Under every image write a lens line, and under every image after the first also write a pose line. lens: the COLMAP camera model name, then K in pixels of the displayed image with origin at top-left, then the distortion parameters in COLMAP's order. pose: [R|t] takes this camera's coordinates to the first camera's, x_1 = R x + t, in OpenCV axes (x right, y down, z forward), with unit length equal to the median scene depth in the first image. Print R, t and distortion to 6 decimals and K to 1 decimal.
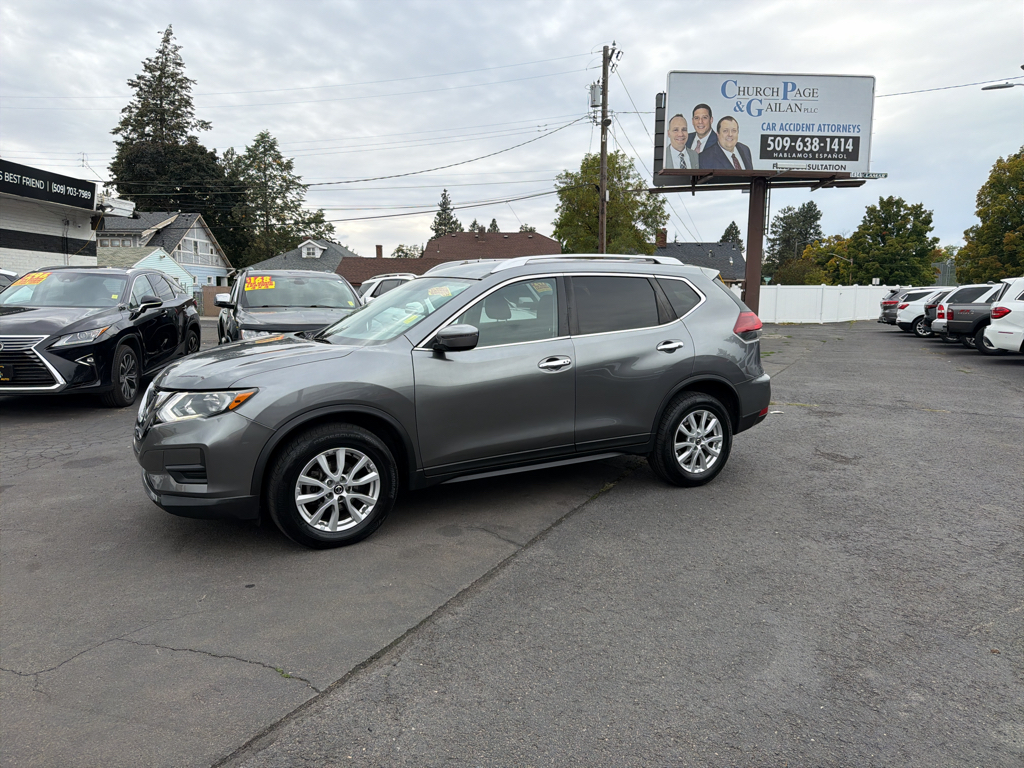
lens RADIAL K [[728.8, 0, 512.0], [0, 728.8, 384.0], [0, 0, 1]] dist [0.021296, -0.032421]
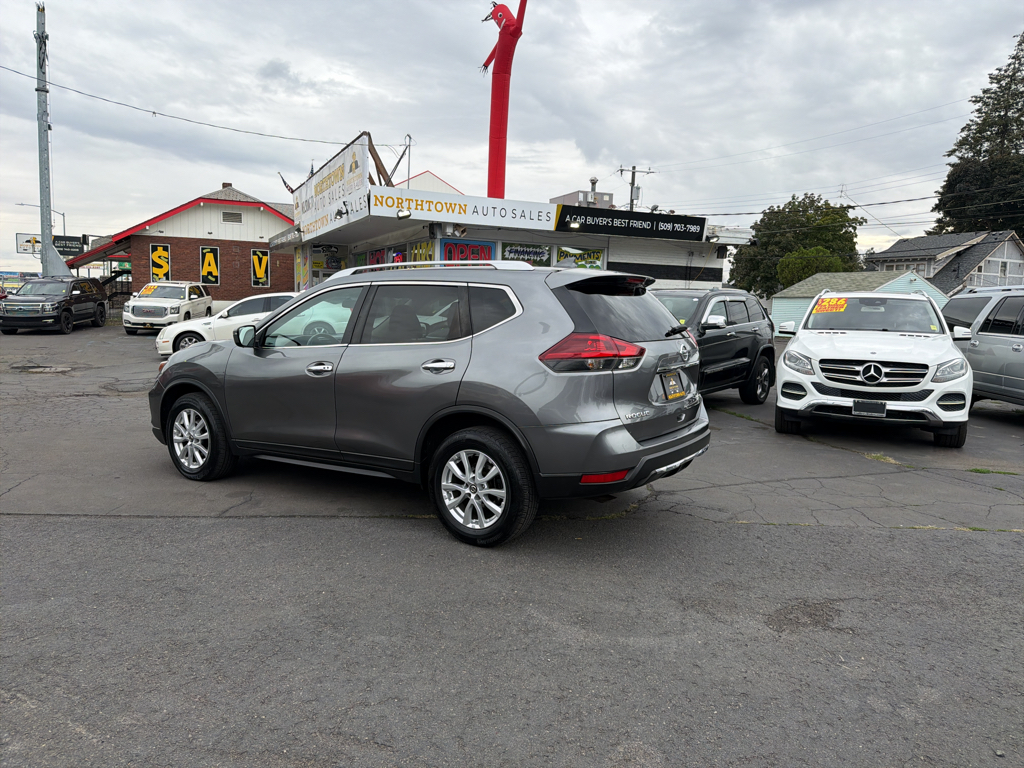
lens RADIAL K [[719.3, 0, 505.9], [0, 719.3, 380.1], [0, 0, 1]] dist [0.088894, -0.091496]
pose [[0.457371, 0.092890, -0.884411, 0.308222], [-0.129590, 0.990875, 0.037055, -0.023462], [0.879783, 0.097663, 0.465235, 0.211561]]
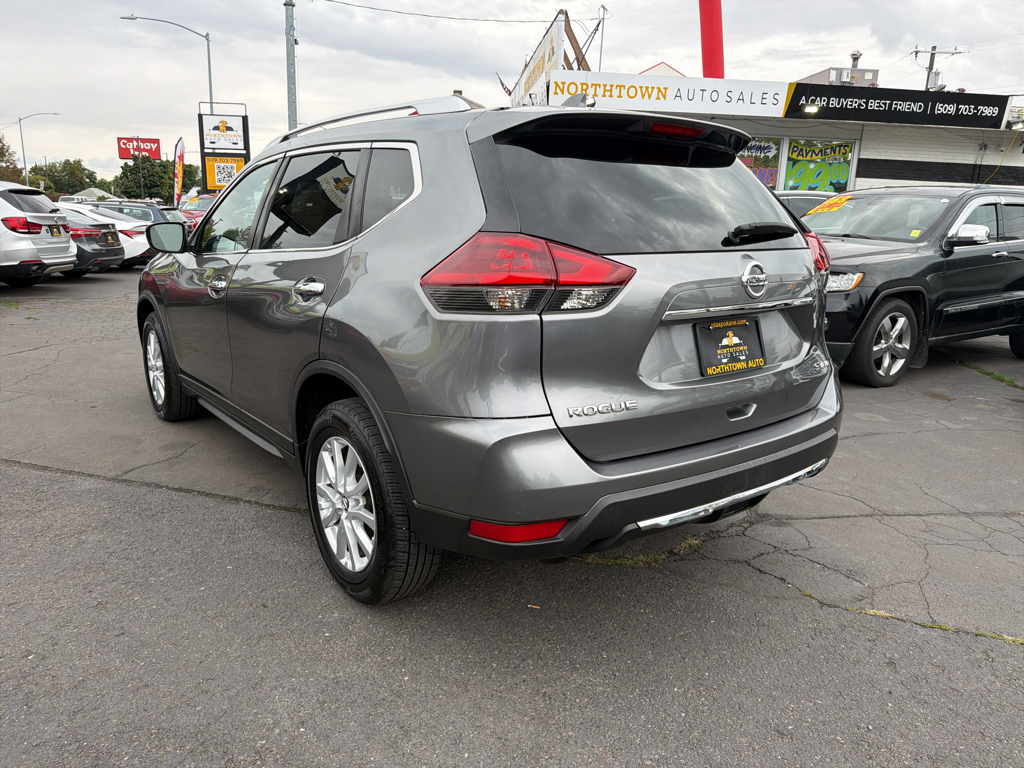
lens RADIAL K [[728.8, 0, 512.0], [0, 728.8, 384.0], [0, 0, 1]] dist [0.021296, -0.032421]
pose [[0.138514, 0.219972, -0.965622, 0.226393], [-0.150914, 0.968322, 0.198939, -0.033377], [0.978795, 0.118170, 0.167323, 0.328586]]
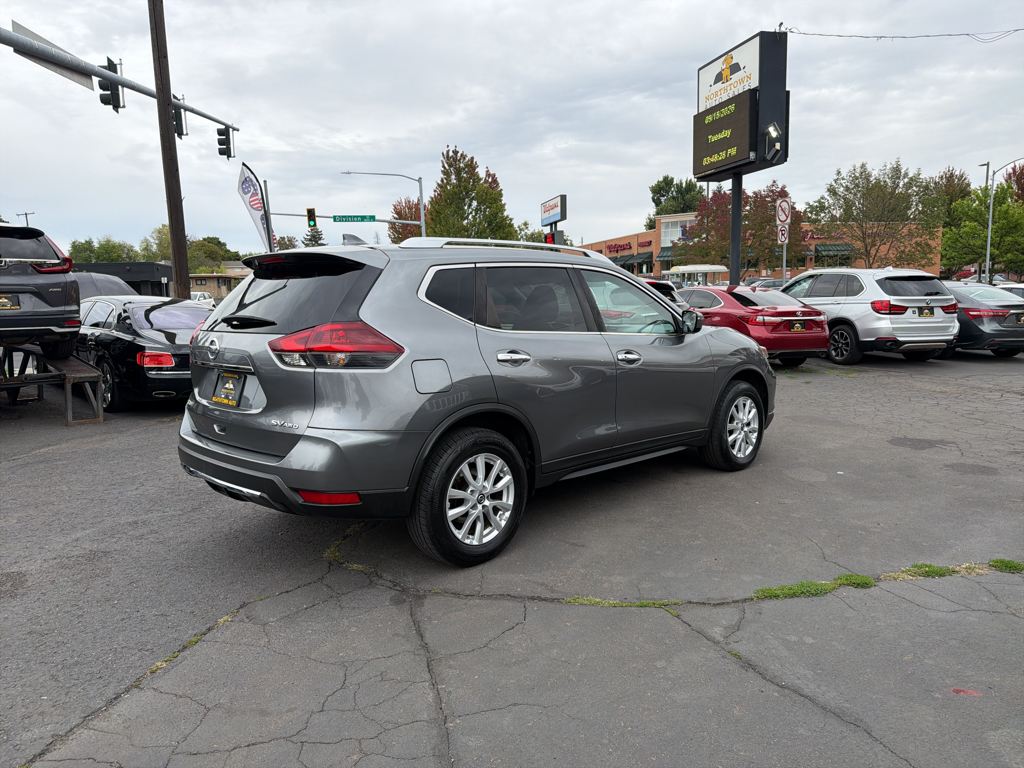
lens RADIAL K [[721.2, 0, 506.7], [0, 721.2, 390.1], [0, 0, 1]] dist [0.108676, -0.192480]
pose [[-0.969188, 0.046192, -0.241954, 0.074025], [-0.017808, 0.966550, 0.255859, -0.076636], [0.245679, 0.252284, -0.935946, 0.614115]]
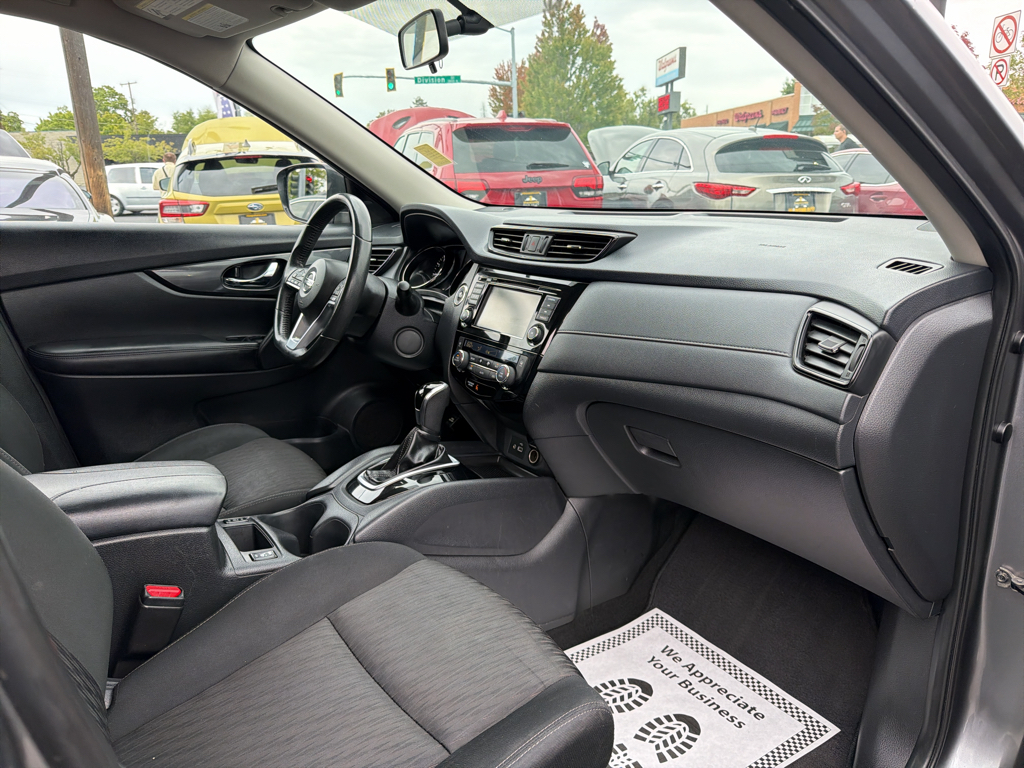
lens RADIAL K [[728.8, 0, 512.0], [0, 728.8, 384.0], [0, 0, 1]] dist [0.021296, -0.032421]
pose [[-0.994816, 0.034316, -0.095728, -0.035937], [-0.006812, 0.916743, 0.399420, -0.035320], [0.101464, 0.398001, -0.911757, 0.381533]]
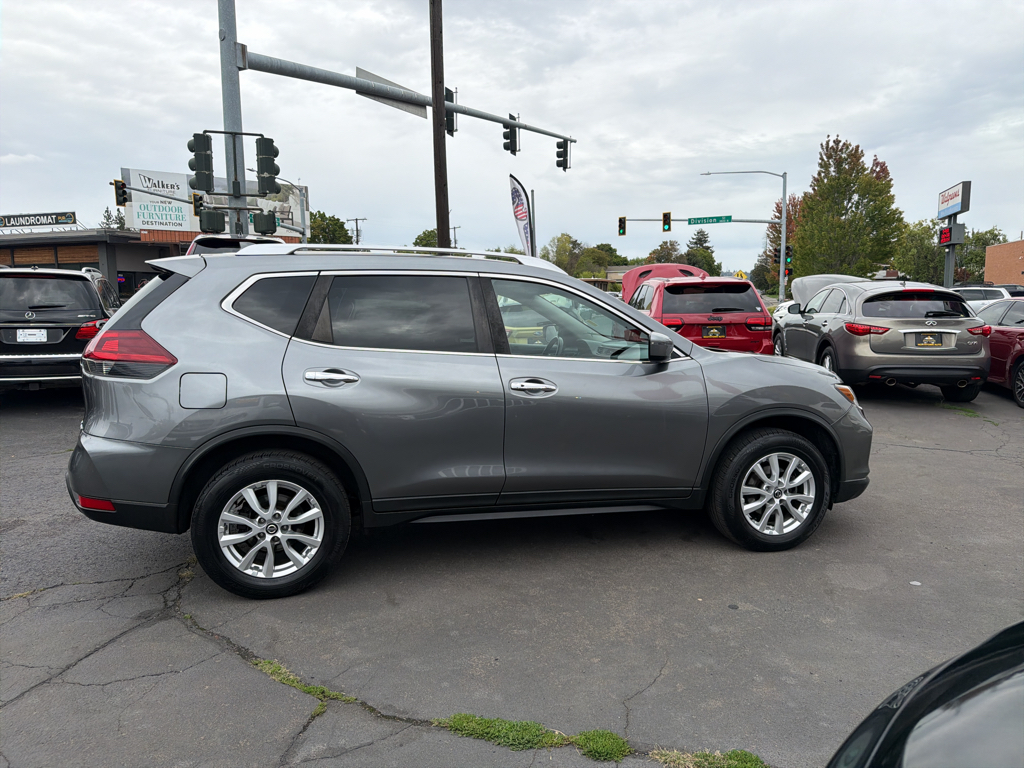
lens RADIAL K [[727.3, 0, 499.4], [0, 727.3, 387.3], [0, 0, 1]] dist [0.003376, -0.006123]
pose [[-0.959060, -0.034055, 0.281149, -0.087382], [0.036850, 0.969298, 0.243111, -0.073309], [-0.280796, 0.243519, -0.928360, 0.575120]]
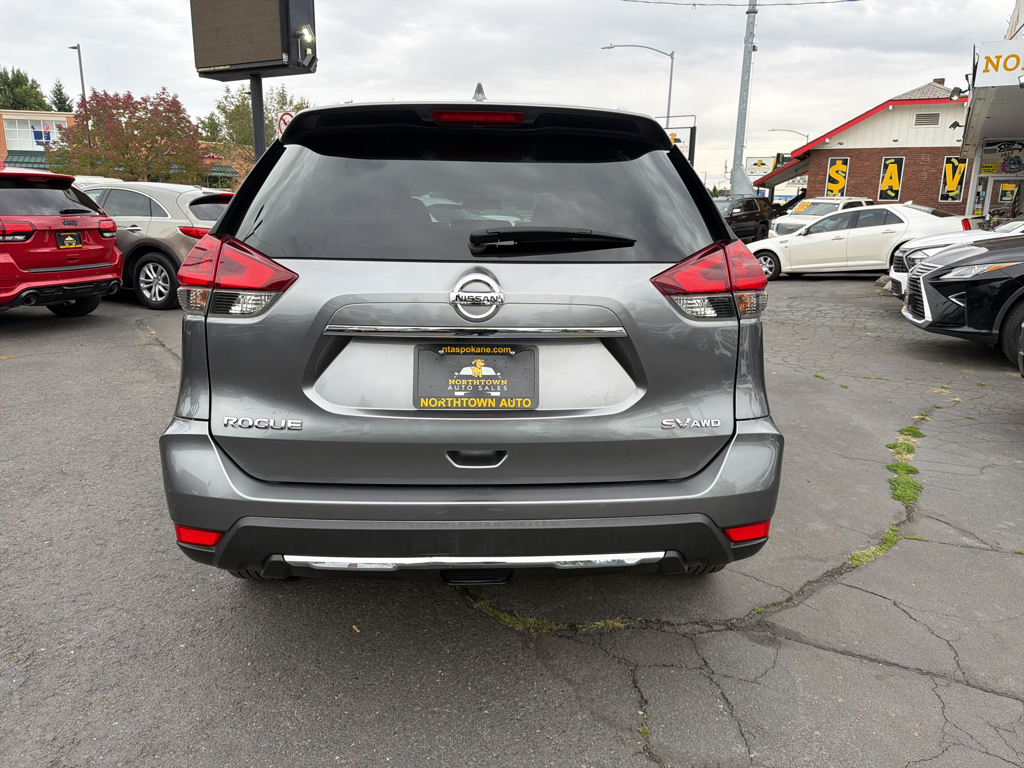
lens RADIAL K [[730.0, 0, 520.0], [0, 730.0, 386.0], [0, 0, 1]] dist [-0.001879, -0.003573]
pose [[-0.459346, 0.190534, -0.867582, 0.192136], [-0.135726, 0.950198, 0.280539, -0.049347], [0.877827, 0.246618, -0.410609, 0.439002]]
